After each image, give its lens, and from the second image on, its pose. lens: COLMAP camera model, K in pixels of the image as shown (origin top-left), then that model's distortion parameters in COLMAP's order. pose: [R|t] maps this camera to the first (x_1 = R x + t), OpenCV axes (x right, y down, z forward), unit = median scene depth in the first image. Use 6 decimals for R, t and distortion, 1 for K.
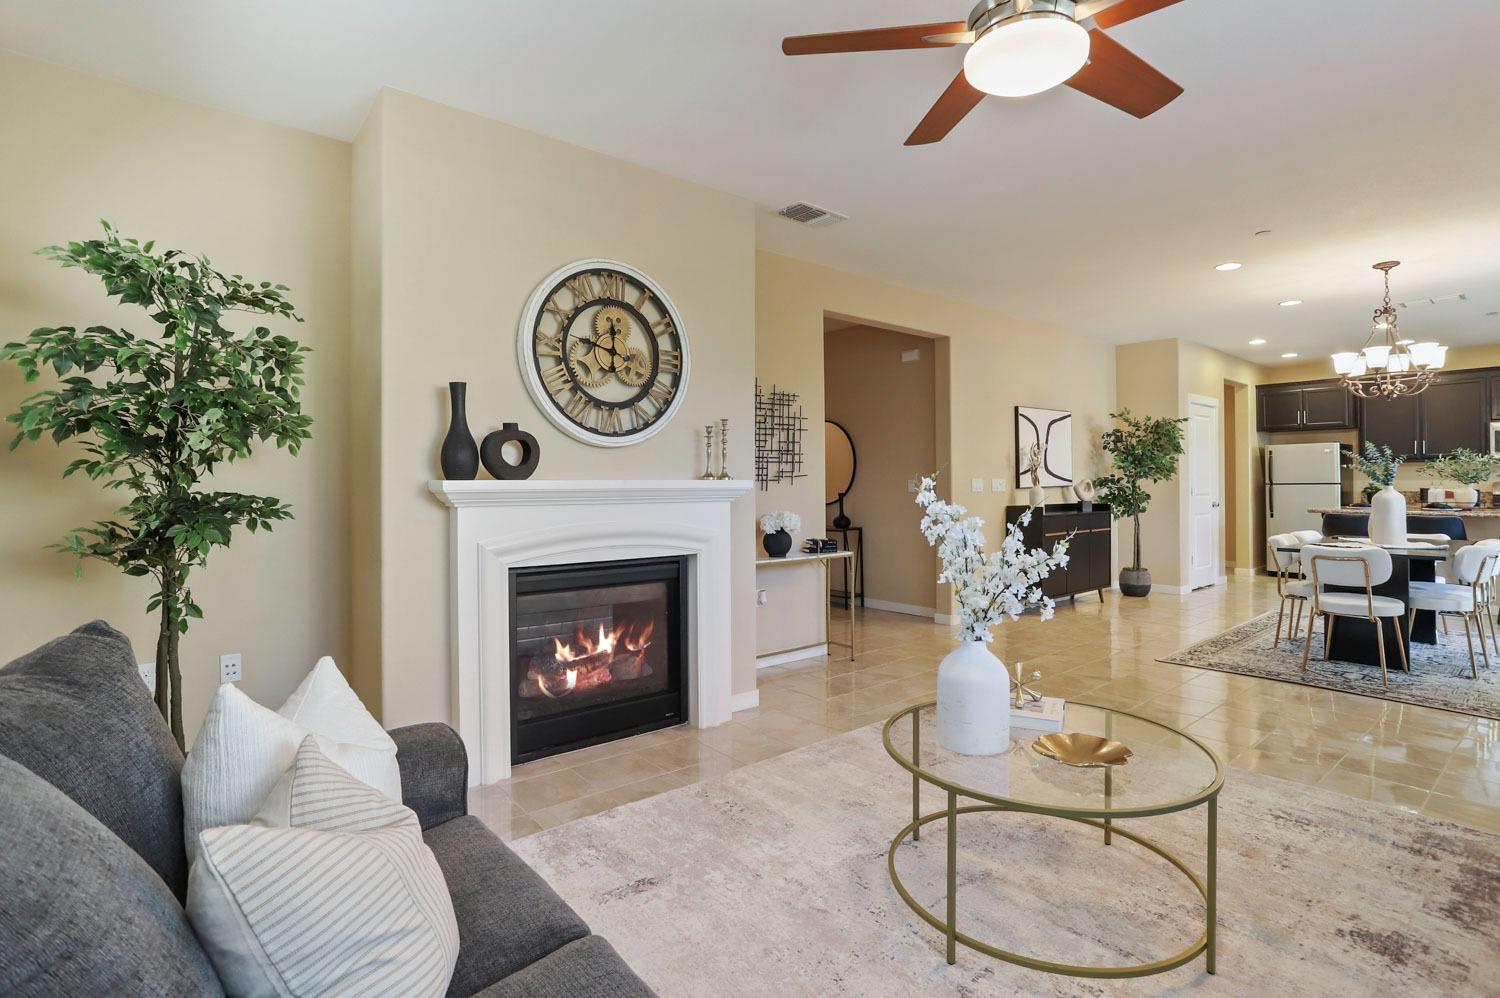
lens RADIAL K [[726.6, 0, 761.3], [0, 726.6, 476.0], [0, 0, 1]] dist [-0.047332, 0.023701]
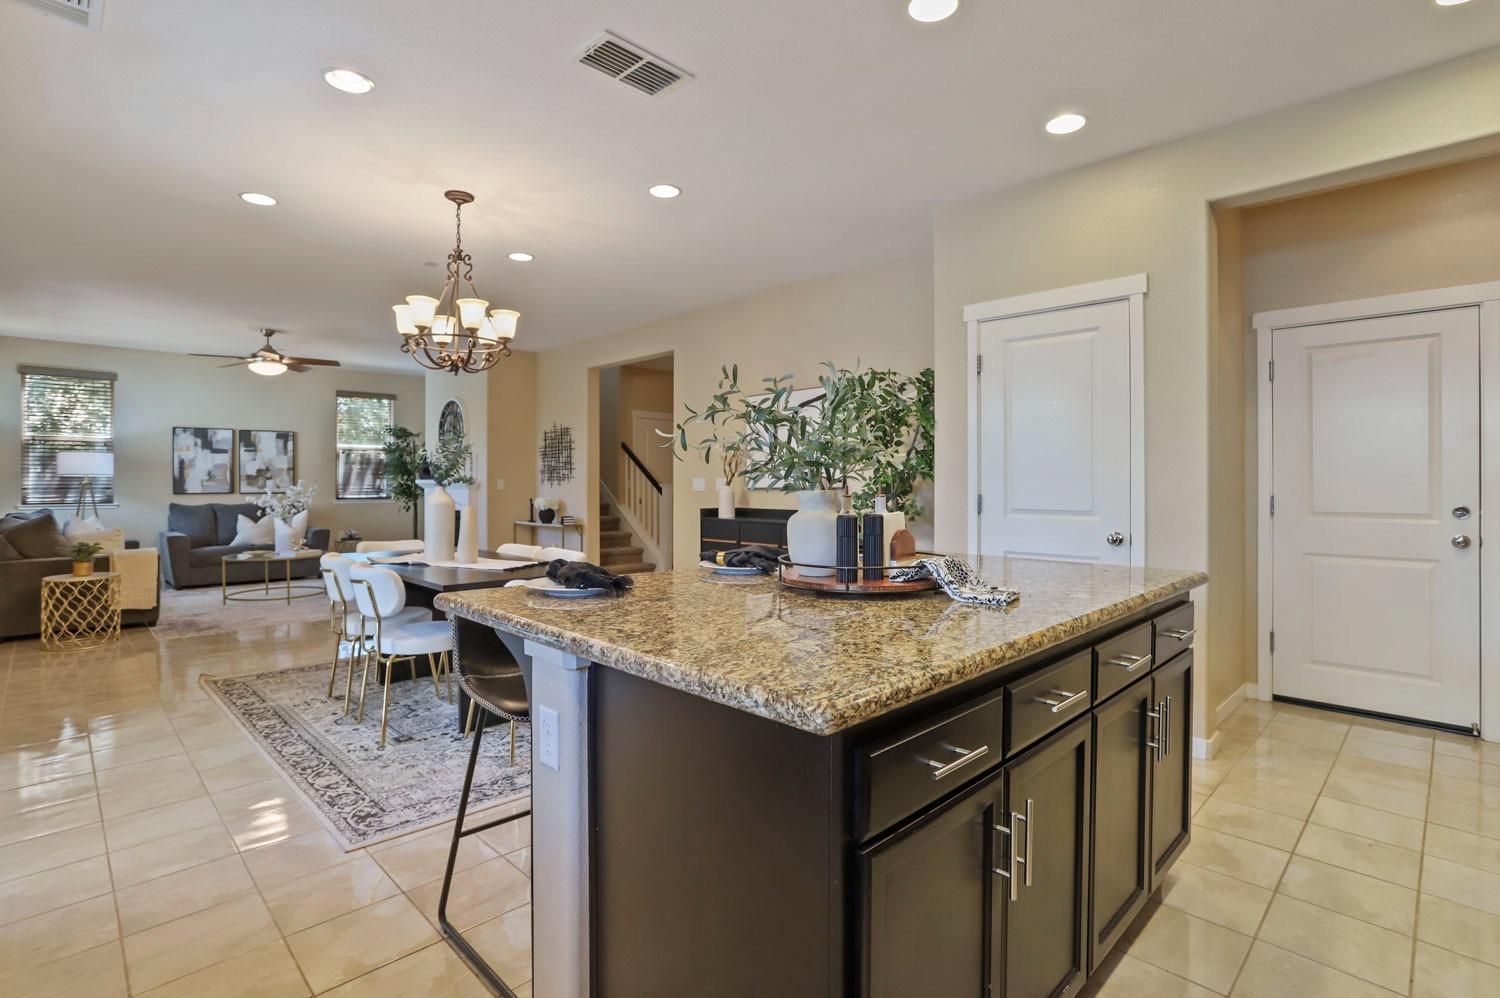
lens RADIAL K [[726.6, 0, 760.4], [0, 726.6, 480.8], [0, 0, 1]] dist [-0.047332, 0.023701]
pose [[0.089548, 0.002972, -0.995978, 1.159814], [0.007181, 0.999968, 0.003630, 0.003703], [0.995957, -0.007477, 0.089523, 0.866652]]
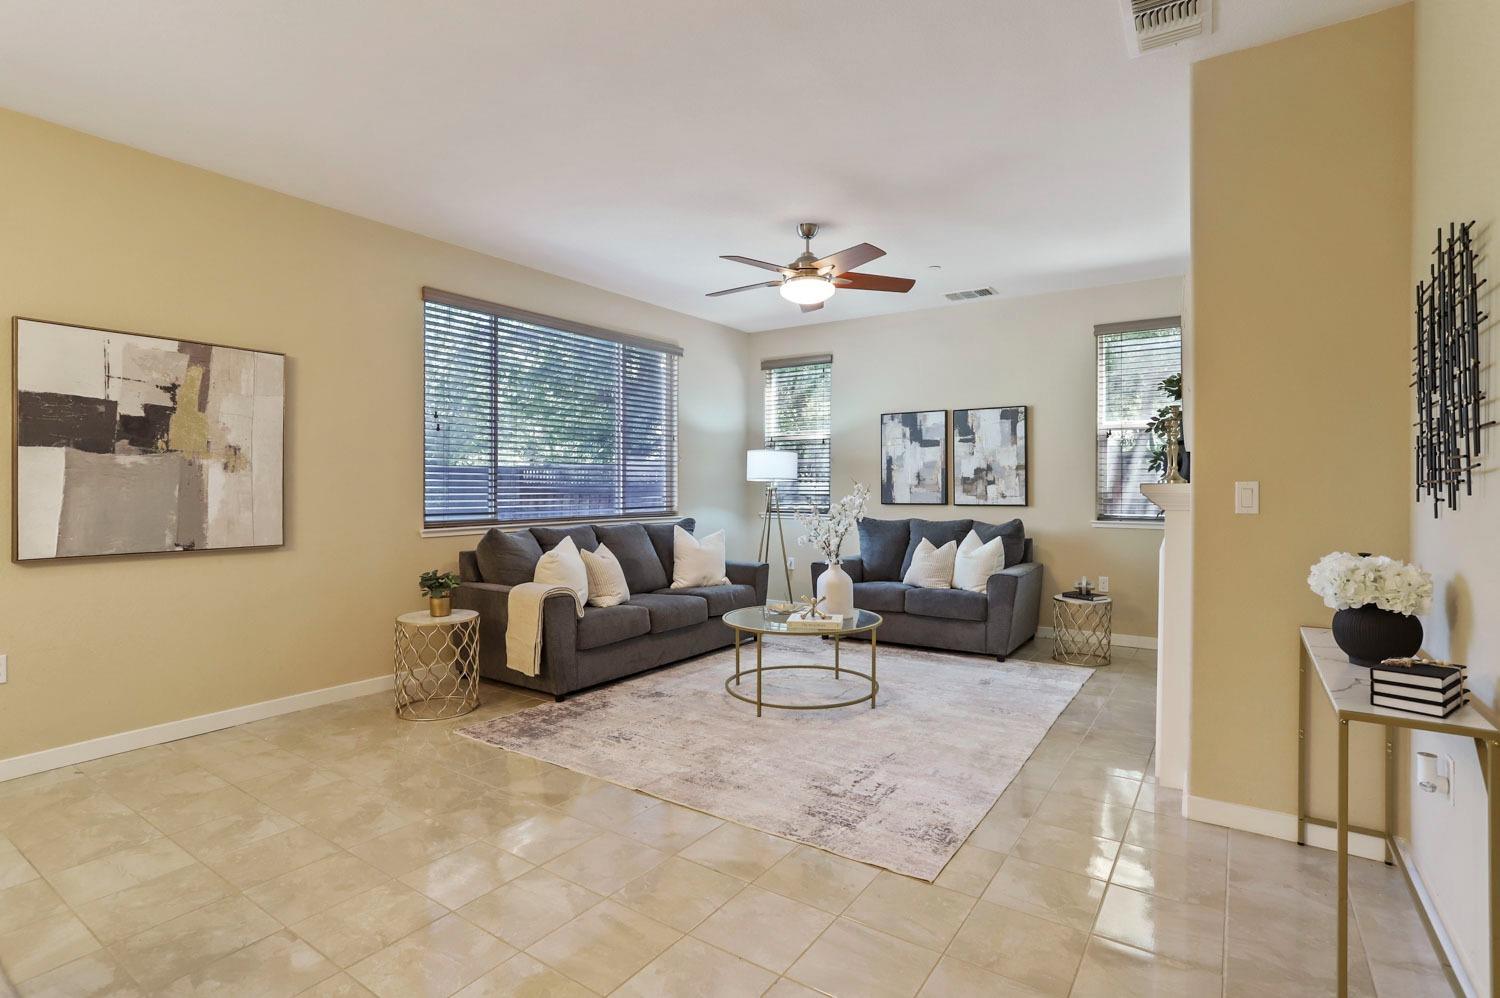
lens RADIAL K [[726.6, 0, 756.9], [0, 726.6, 490.5], [0, 0, 1]] dist [-0.047332, 0.023701]
pose [[-0.961587, 0.004131, -0.274469, 0.302013], [0.004479, 0.999990, -0.000639, 0.006274], [0.274464, -0.001844, -0.961596, 0.825804]]
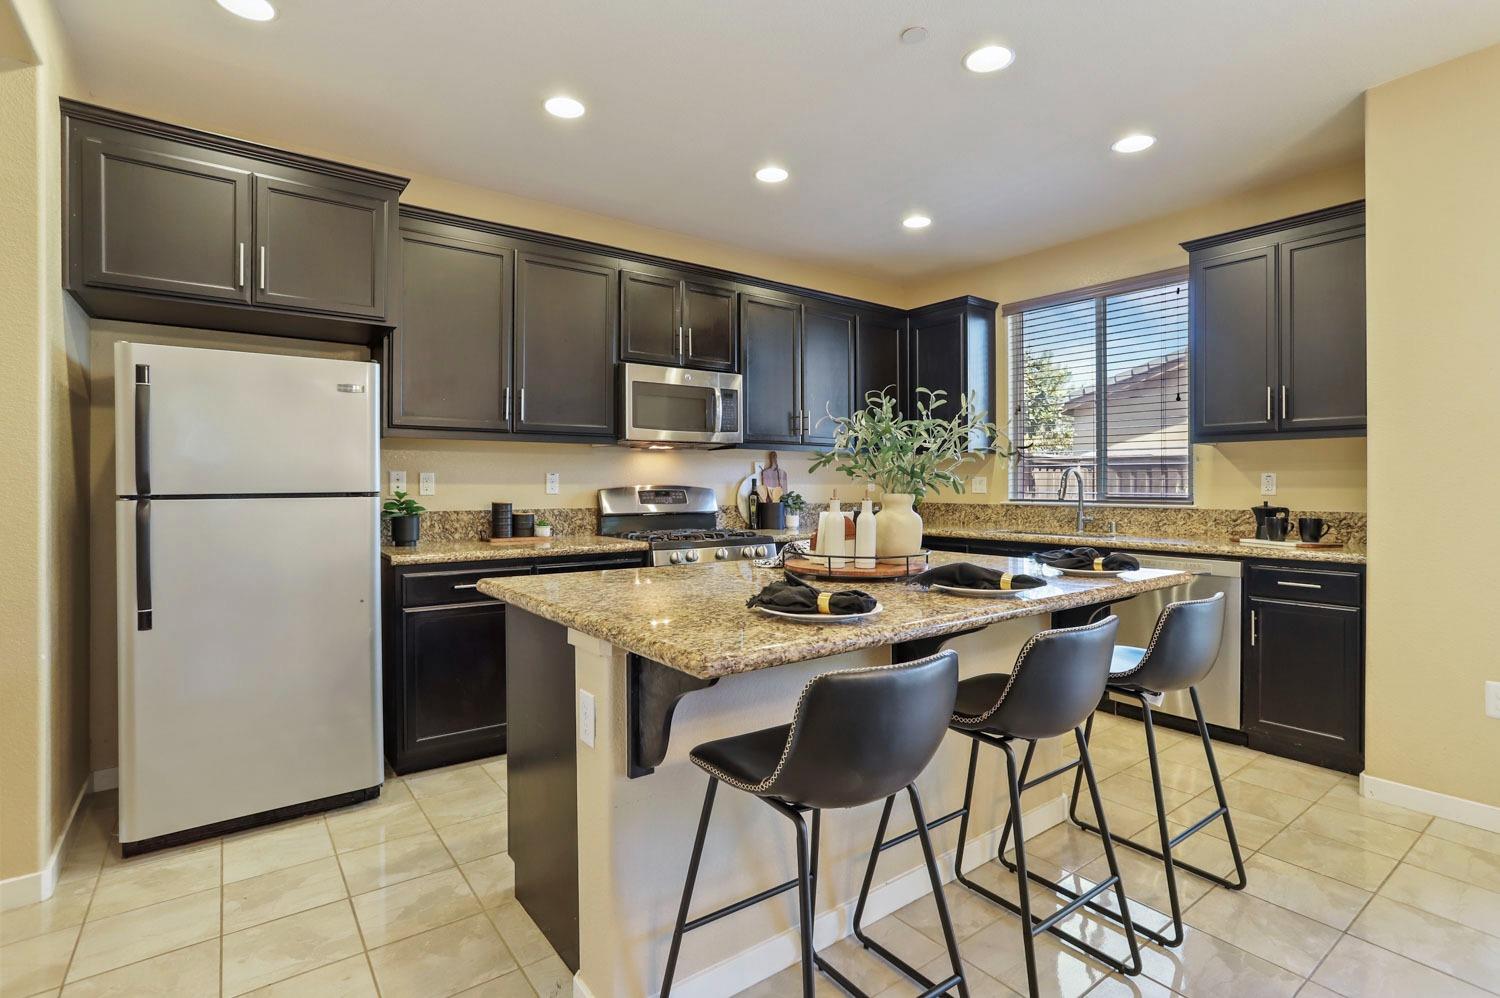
lens RADIAL K [[726.6, 0, 755.5], [0, 726.6, 490.2], [0, 0, 1]] dist [-0.047332, 0.023701]
pose [[0.048597, -0.005716, 0.998802, 0.587342], [-0.009840, 0.999932, 0.006201, 0.005831], [-0.998770, -0.010129, 0.048538, 0.955697]]
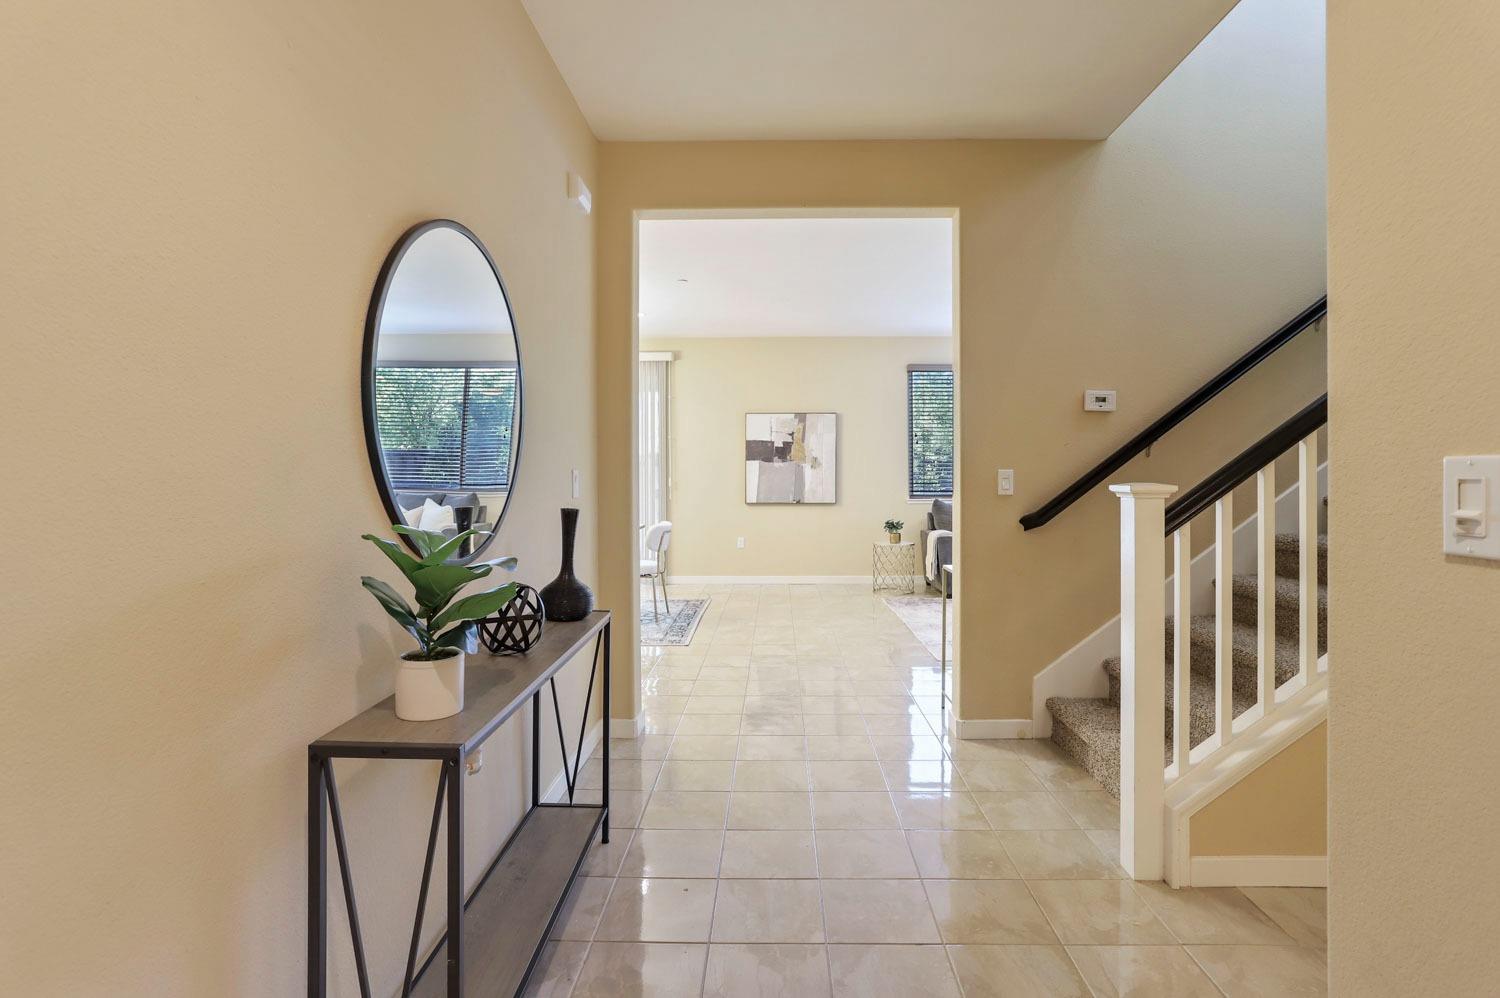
lens RADIAL K [[726.6, 0, 779.7], [0, 726.6, 472.7], [0, 0, 1]] dist [-0.047332, 0.023701]
pose [[-0.768635, 0.005016, 0.639669, -0.152155], [0.001910, 0.999983, -0.005546, 0.003635], [-0.639685, -0.003041, -0.768631, 1.143096]]
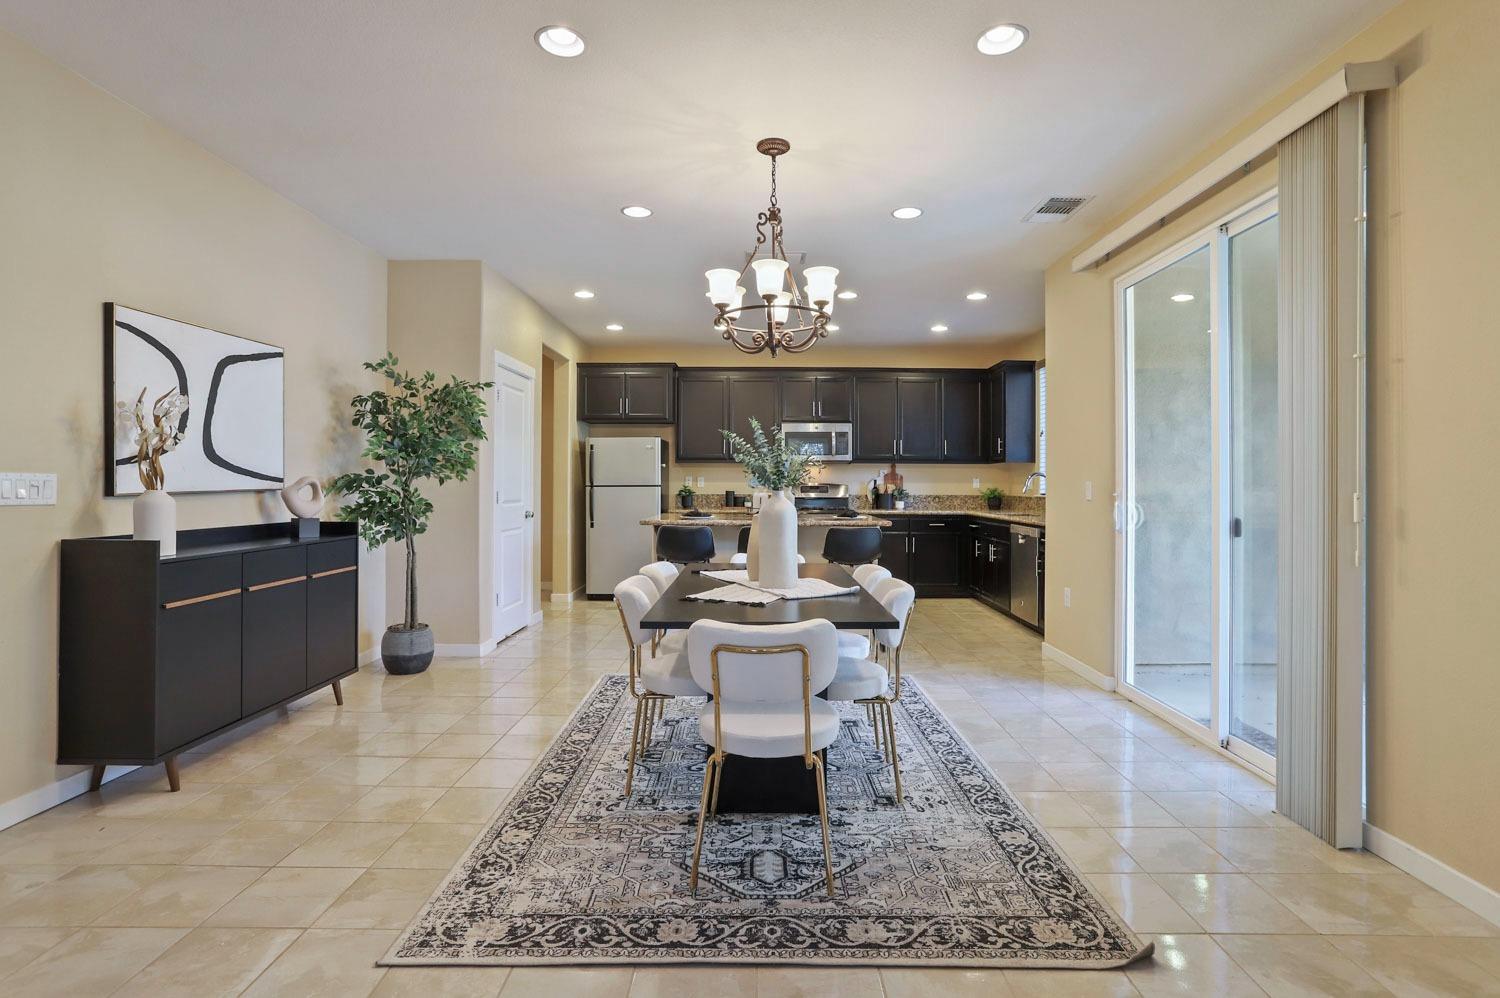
lens RADIAL K [[726.6, 0, 757.0], [0, 726.6, 481.9], [0, 0, 1]] dist [-0.047332, 0.023701]
pose [[0.646469, 0.006524, 0.762912, 0.261621], [-0.012552, 0.999919, 0.002085, 0.003006], [-0.762837, -0.010924, 0.646499, 0.408176]]
